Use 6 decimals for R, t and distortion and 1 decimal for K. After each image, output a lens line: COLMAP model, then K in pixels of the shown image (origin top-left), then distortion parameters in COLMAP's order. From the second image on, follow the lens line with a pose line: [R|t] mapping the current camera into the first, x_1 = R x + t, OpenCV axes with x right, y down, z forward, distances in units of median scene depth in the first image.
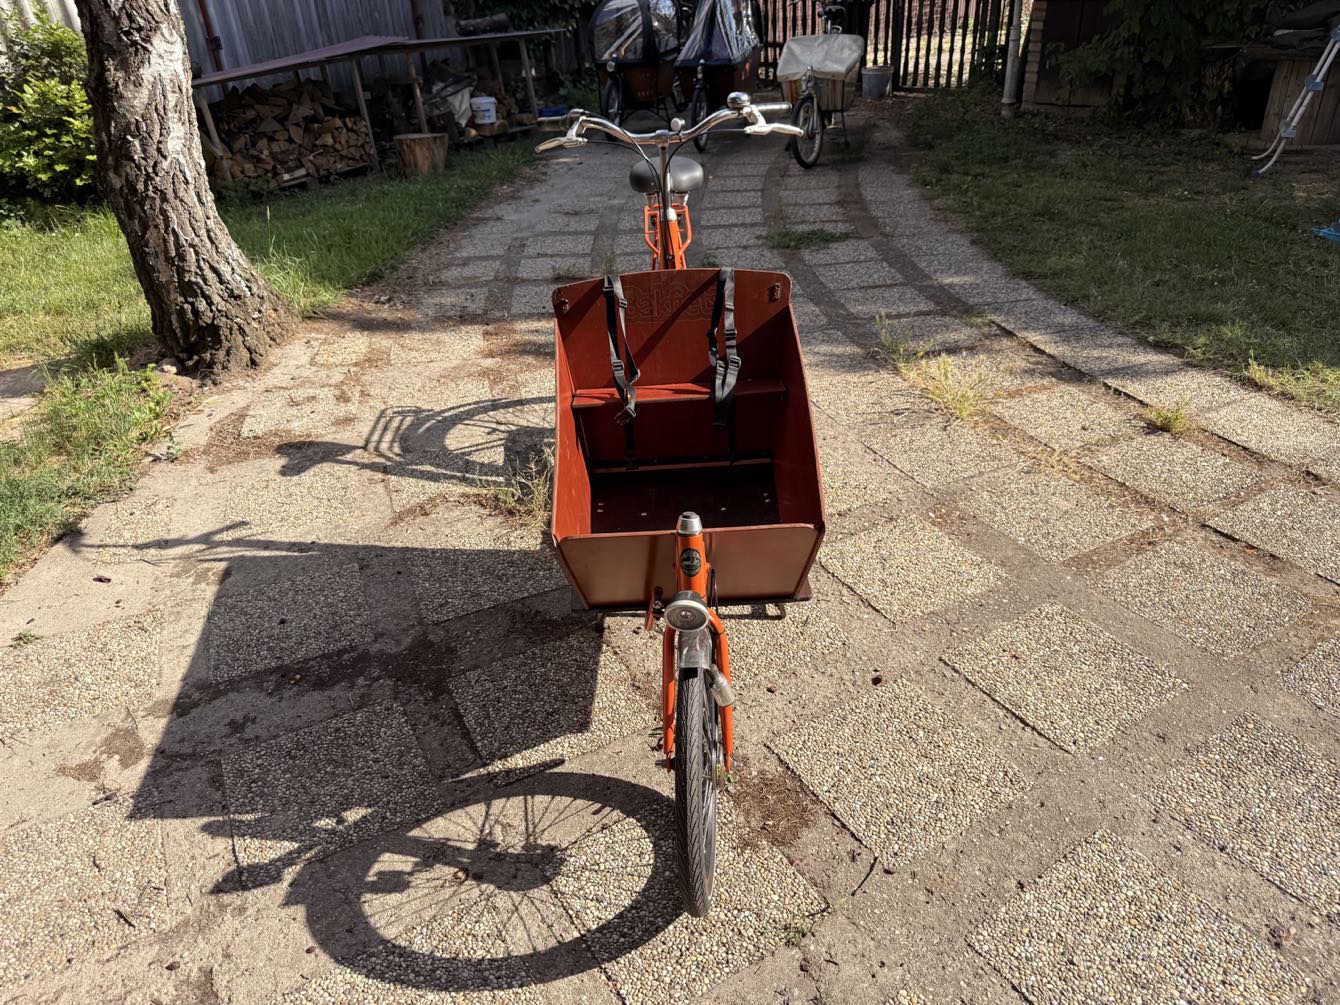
lens RADIAL K [[959.6, 0, 672.6], [0, 959.6, 504.2], [0, 0, 1]] dist [0.002904, -0.005750]
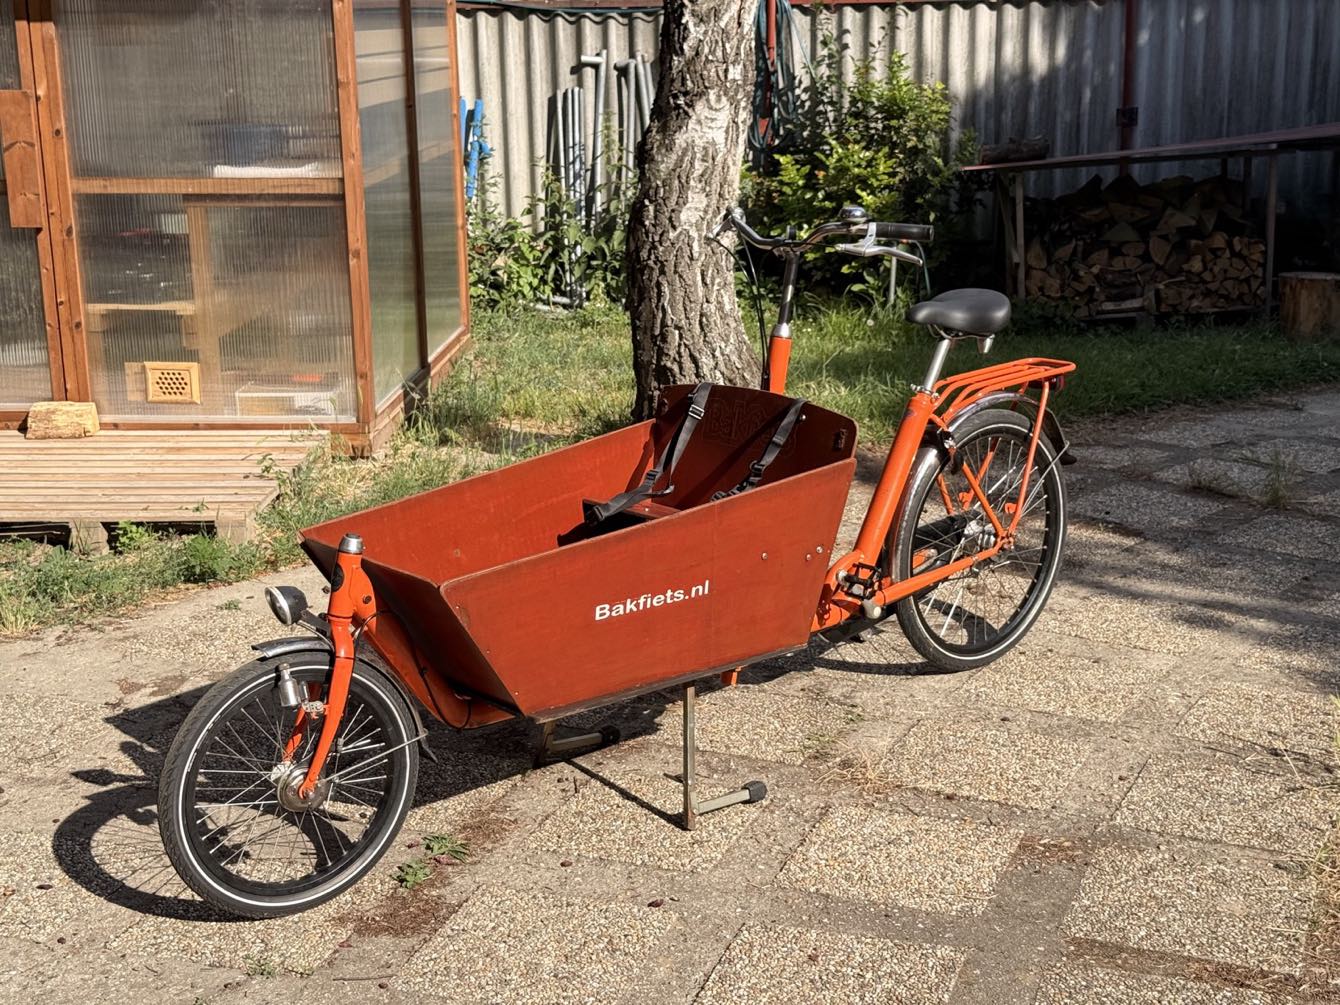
lens RADIAL K [[1871.0, 0, 670.1], [0, 1871.0, 502.8], [0, 0, 1]] dist [0.165194, -0.291925]
pose [[0.642590, 0.221435, -0.733515, 0.829152], [-0.394858, 0.916121, -0.069352, -0.008105], [0.656632, 0.334199, 0.676125, -0.090705]]
